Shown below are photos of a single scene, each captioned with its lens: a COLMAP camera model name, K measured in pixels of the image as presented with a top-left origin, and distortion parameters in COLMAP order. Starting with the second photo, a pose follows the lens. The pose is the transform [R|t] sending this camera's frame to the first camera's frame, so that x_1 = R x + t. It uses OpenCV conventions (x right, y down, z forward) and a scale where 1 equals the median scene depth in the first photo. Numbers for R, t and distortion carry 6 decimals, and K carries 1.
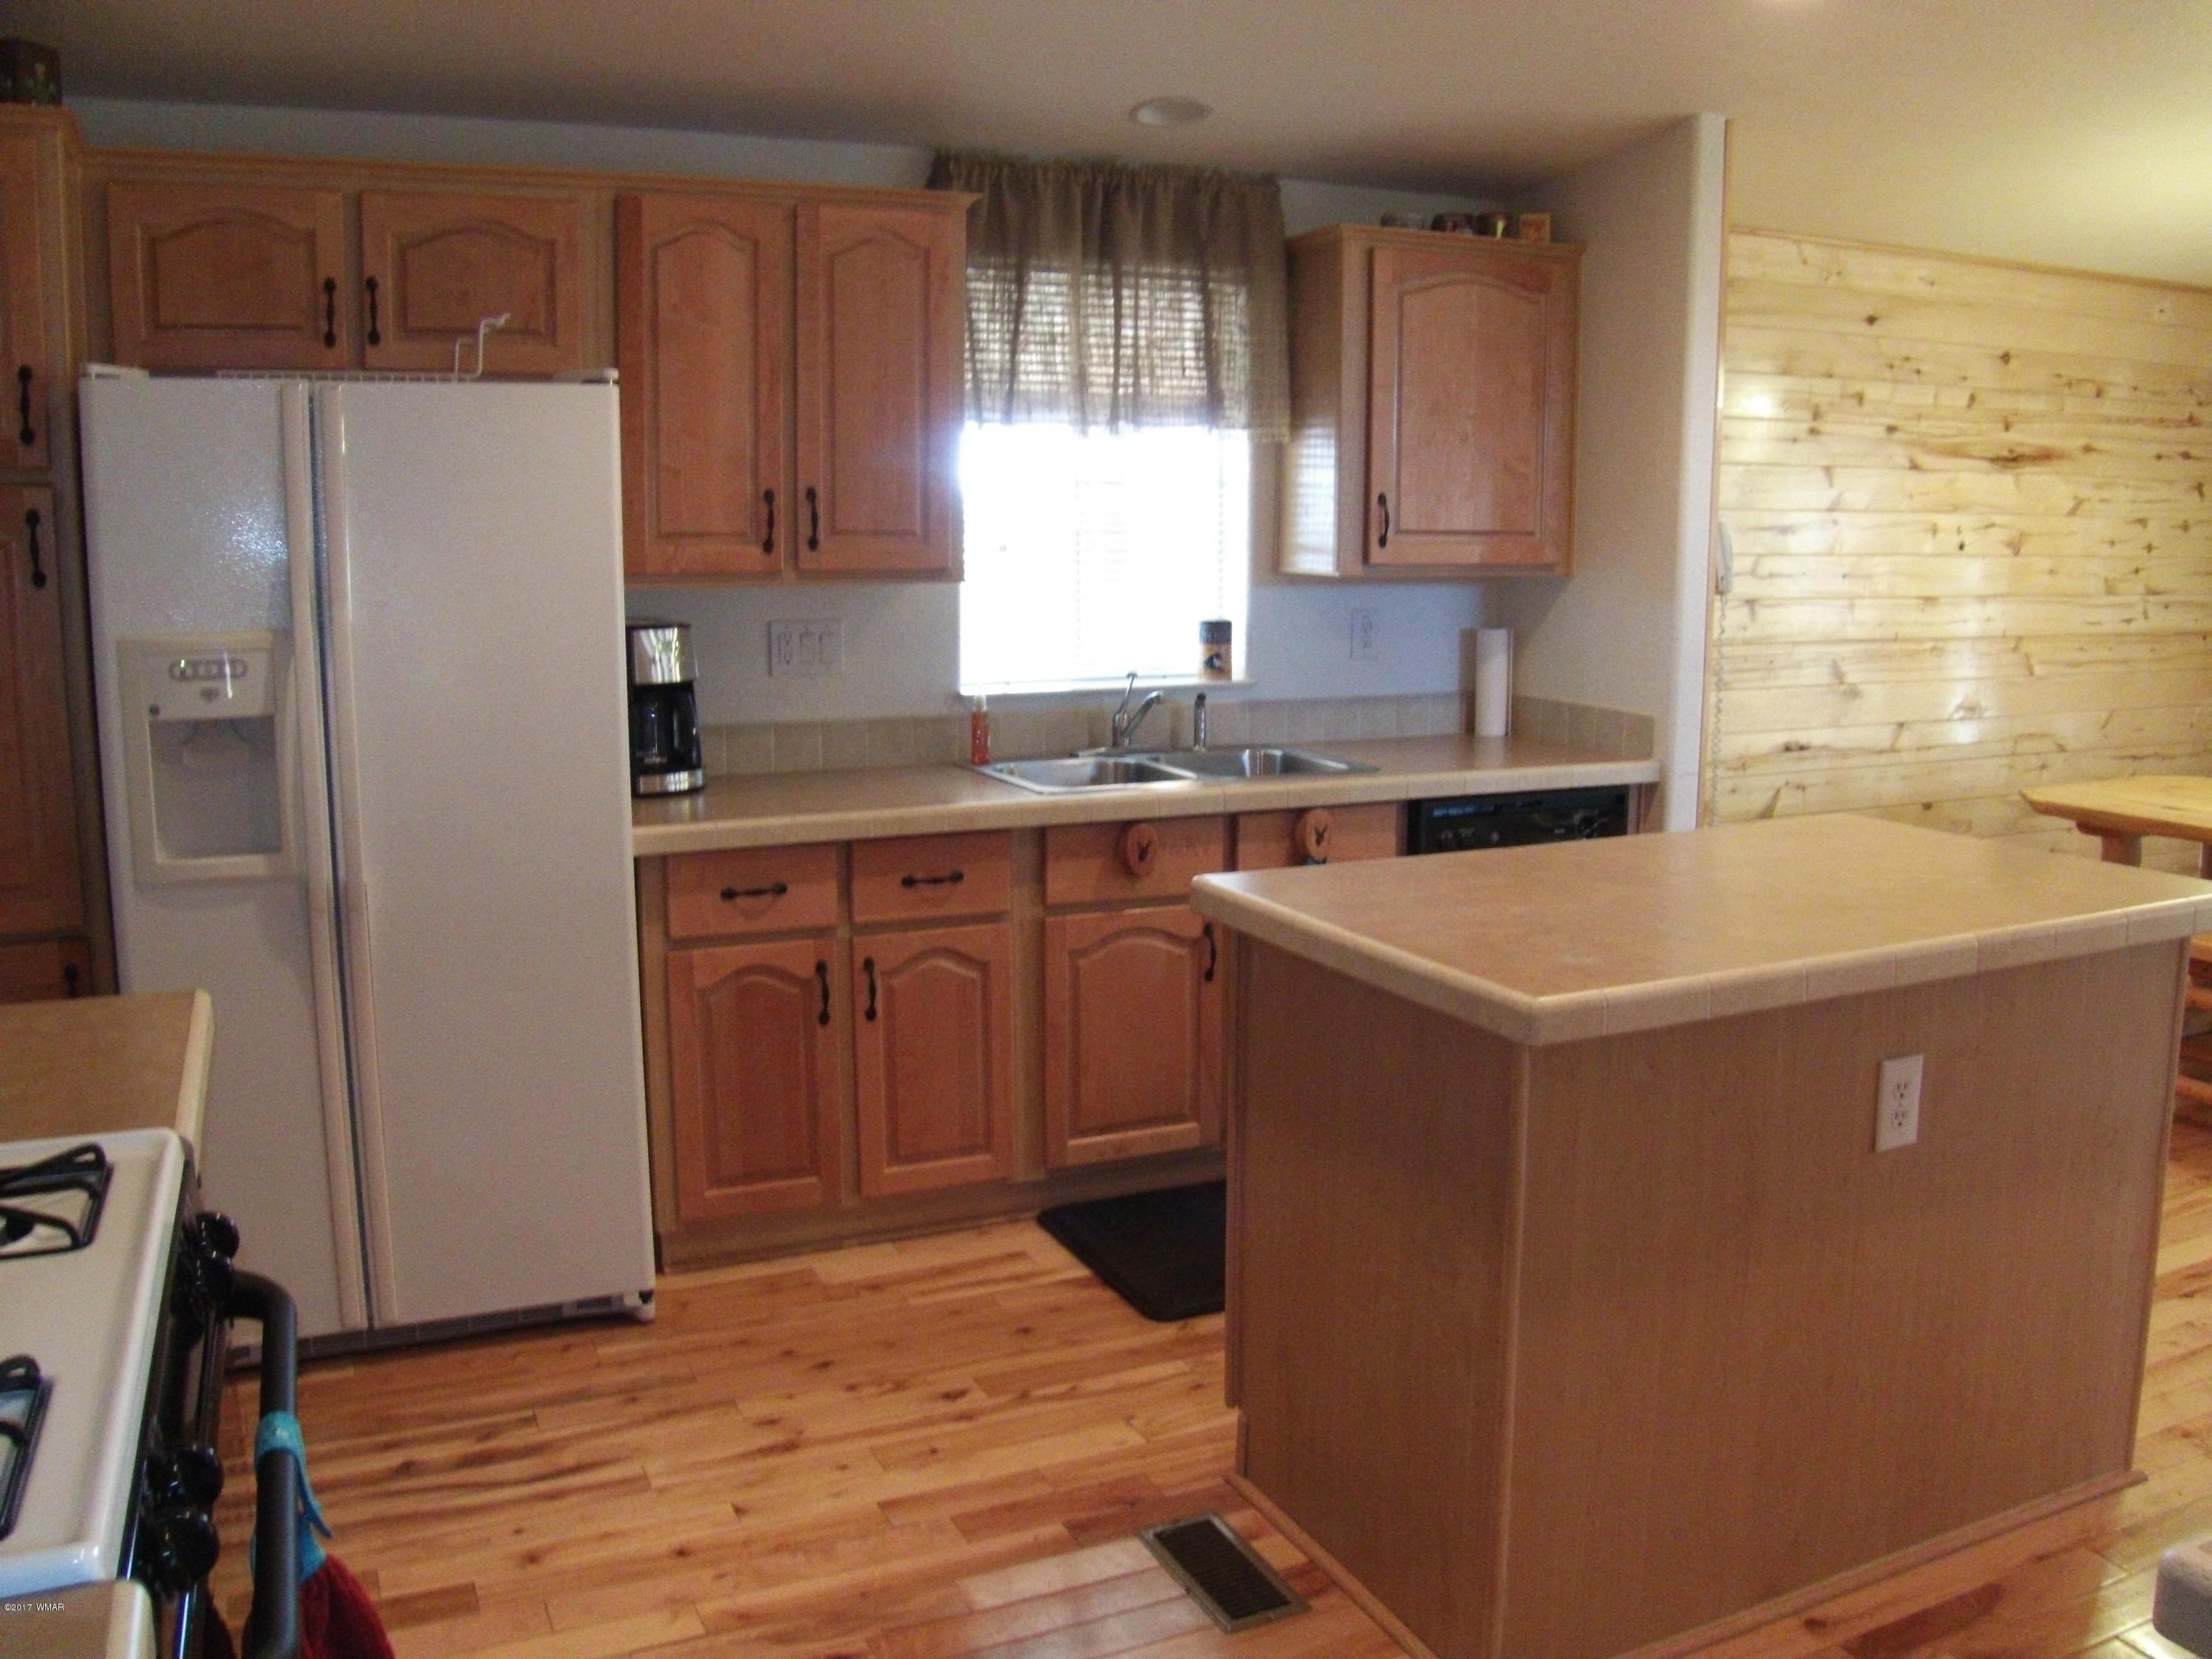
lens RADIAL K [[1859.3, 0, 1110.2], [0, 1859.3, 824.0], [0, 0, 1]] dist [-0.170626, 0.097264]
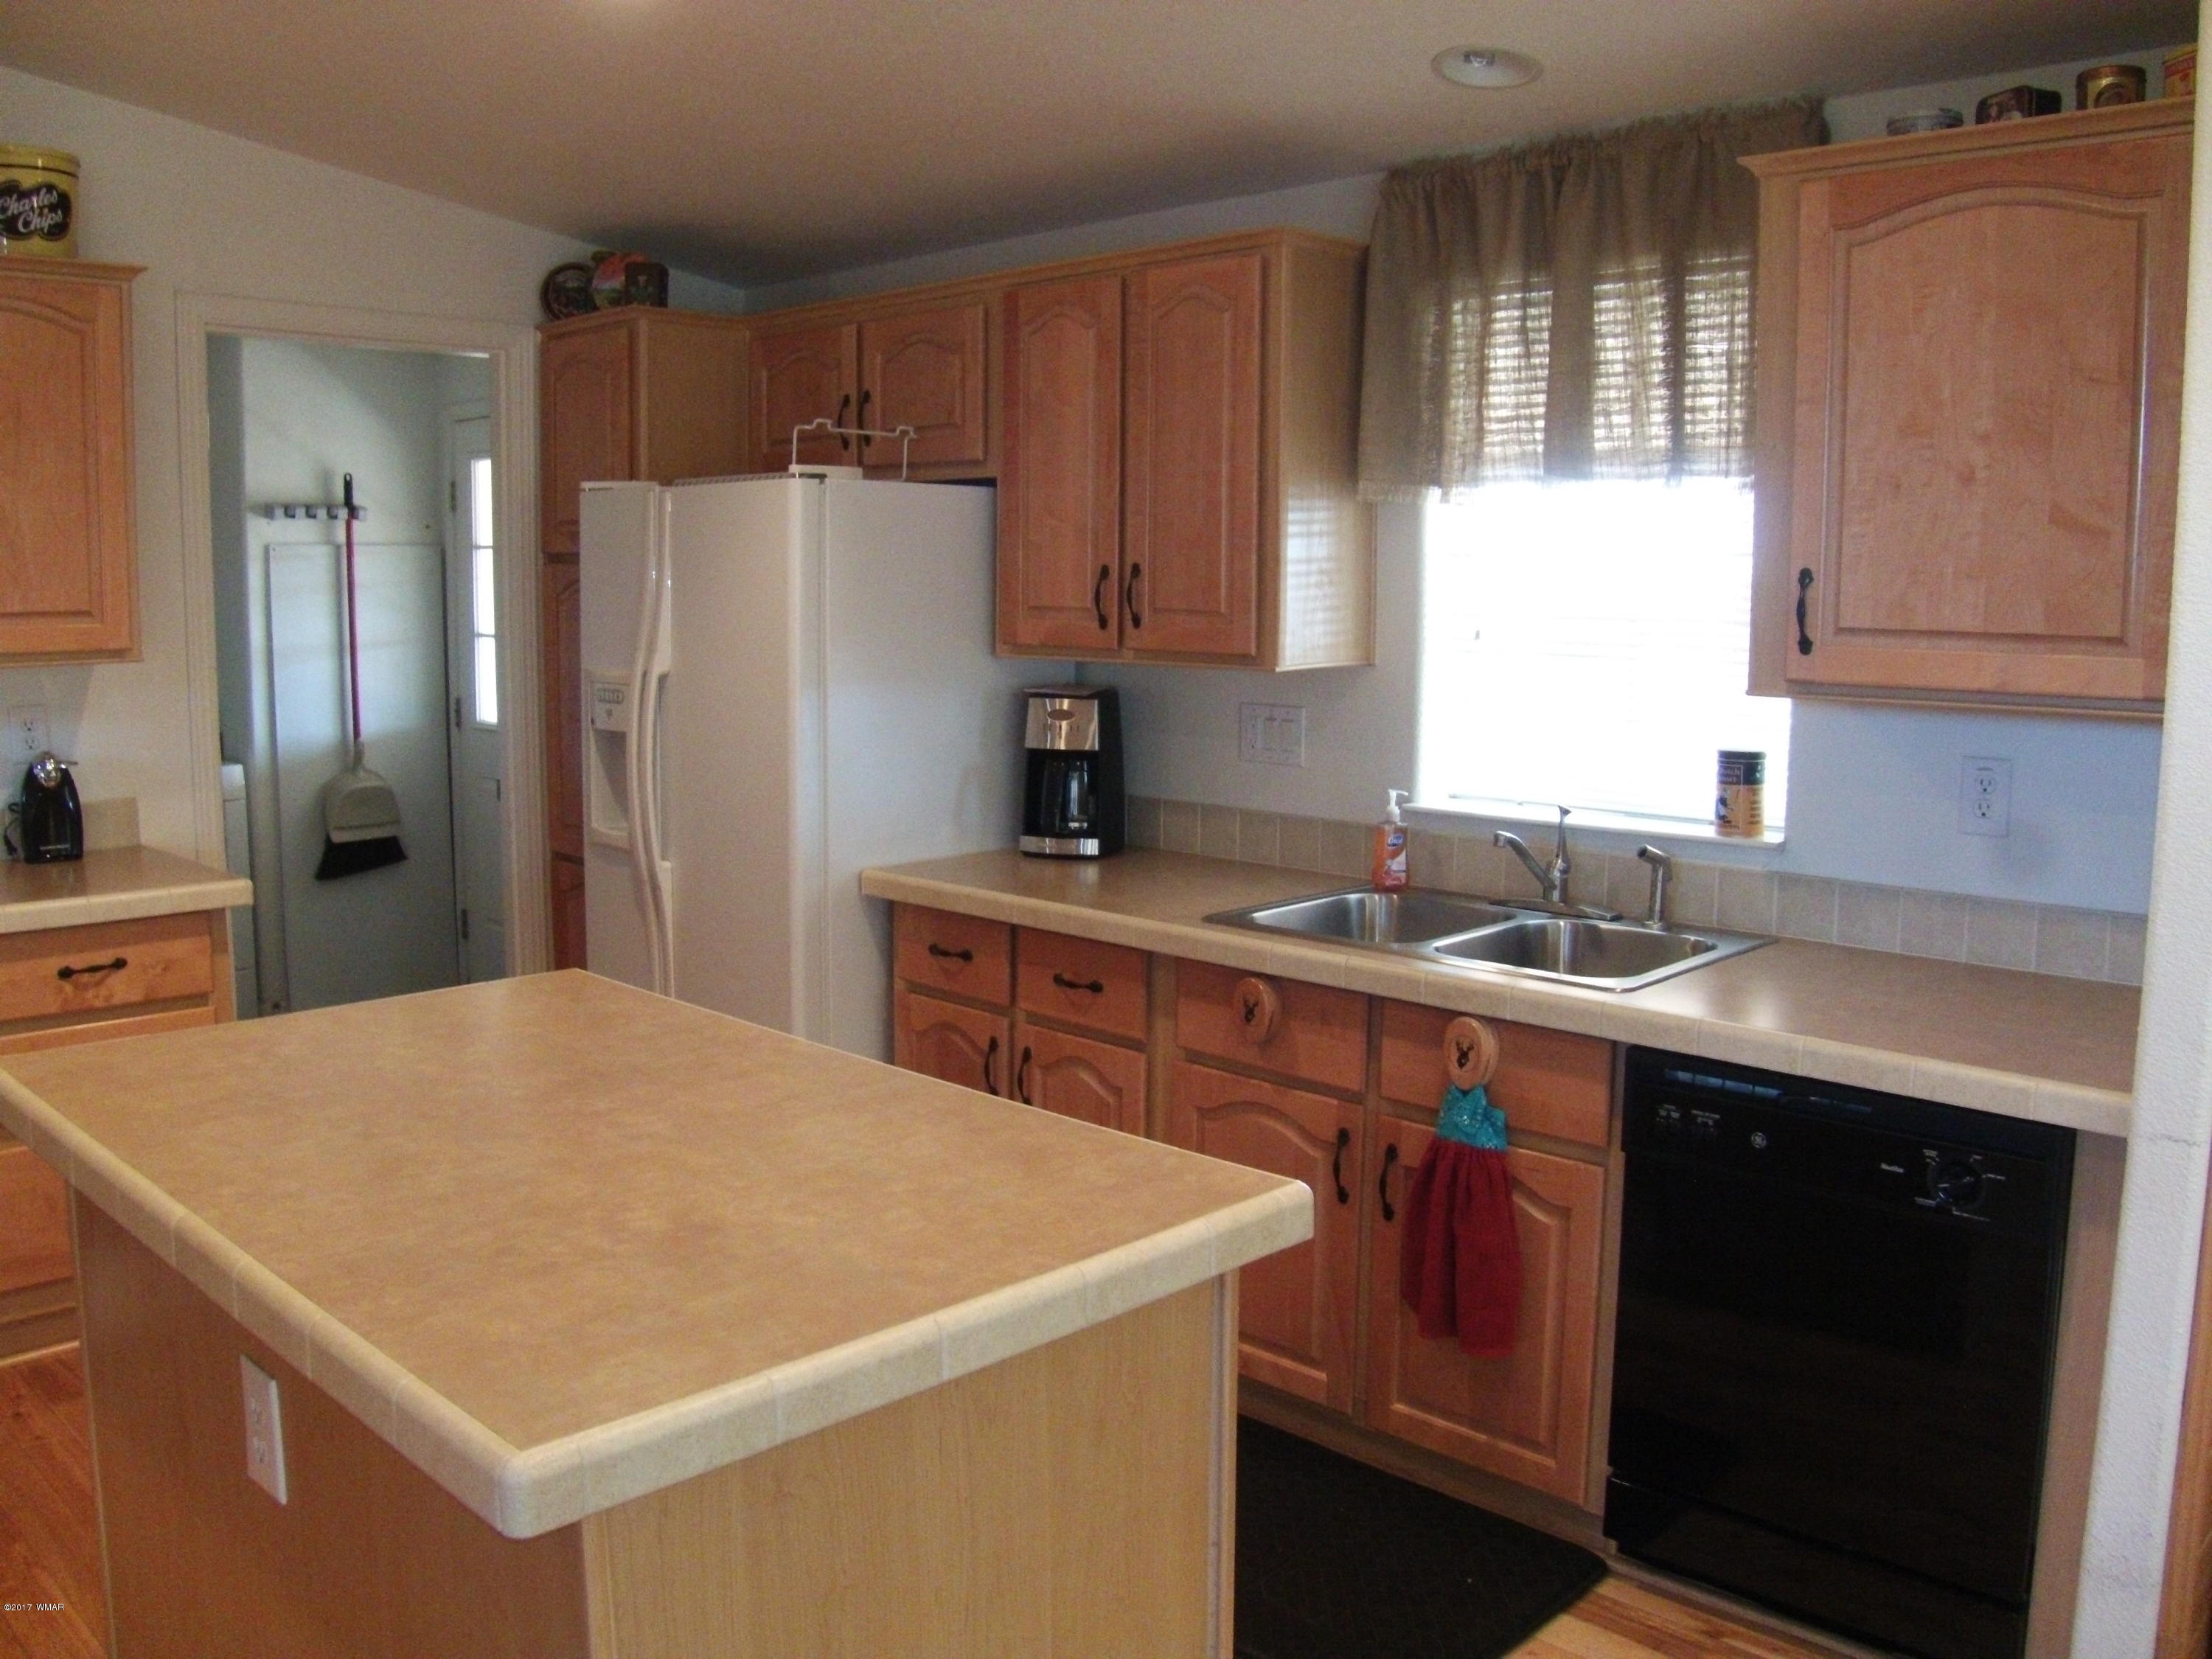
lens RADIAL K [[1859.3, 0, 1110.9], [0, 1859.3, 807.8], [0, 0, 1]] dist [-0.170626, 0.097264]
pose [[0.350873, 0.117650, -0.929003, 0.577714], [-0.152951, 0.985954, 0.067094, -0.092417], [0.923847, 0.118550, 0.363939, 0.501665]]
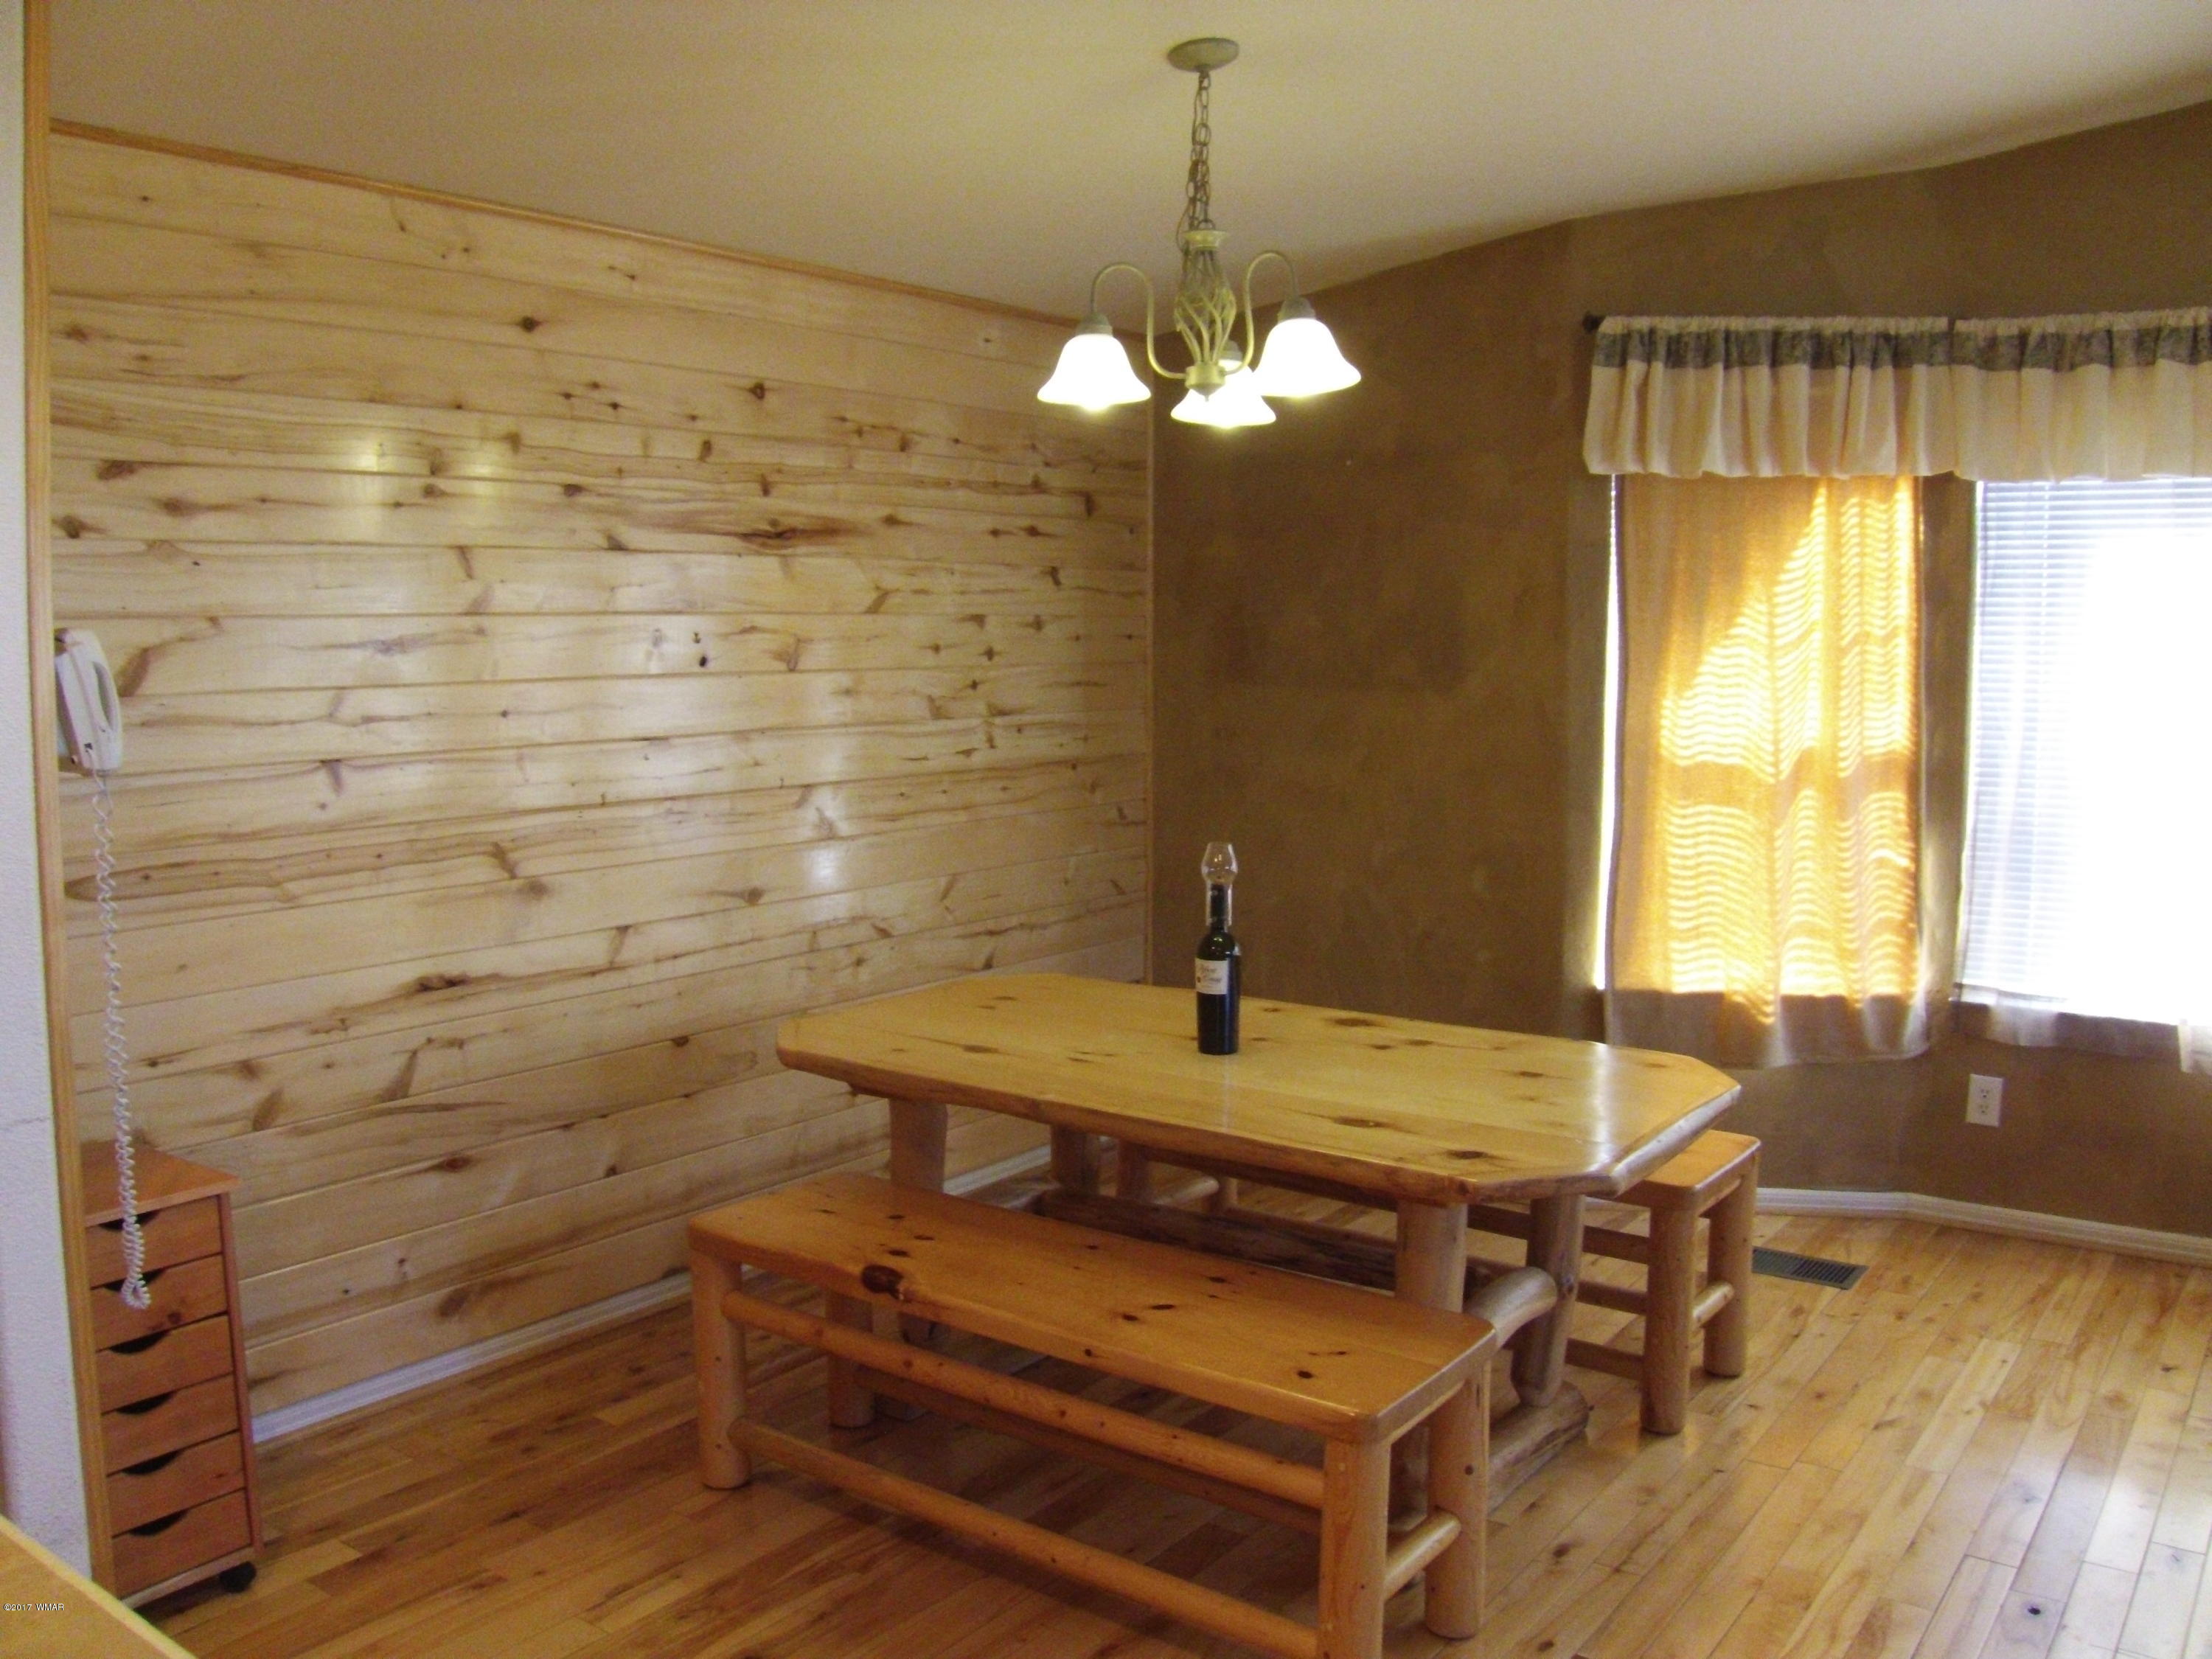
lens RADIAL K [[1859.3, 0, 1098.6], [0, 1859.3, 805.3], [0, 0, 1]] dist [-0.170626, 0.097264]
pose [[0.881242, -0.042997, 0.470706, 0.283216], [0.073297, 0.996238, -0.046223, -0.058105], [-0.466947, 0.075235, 0.881079, 0.321723]]
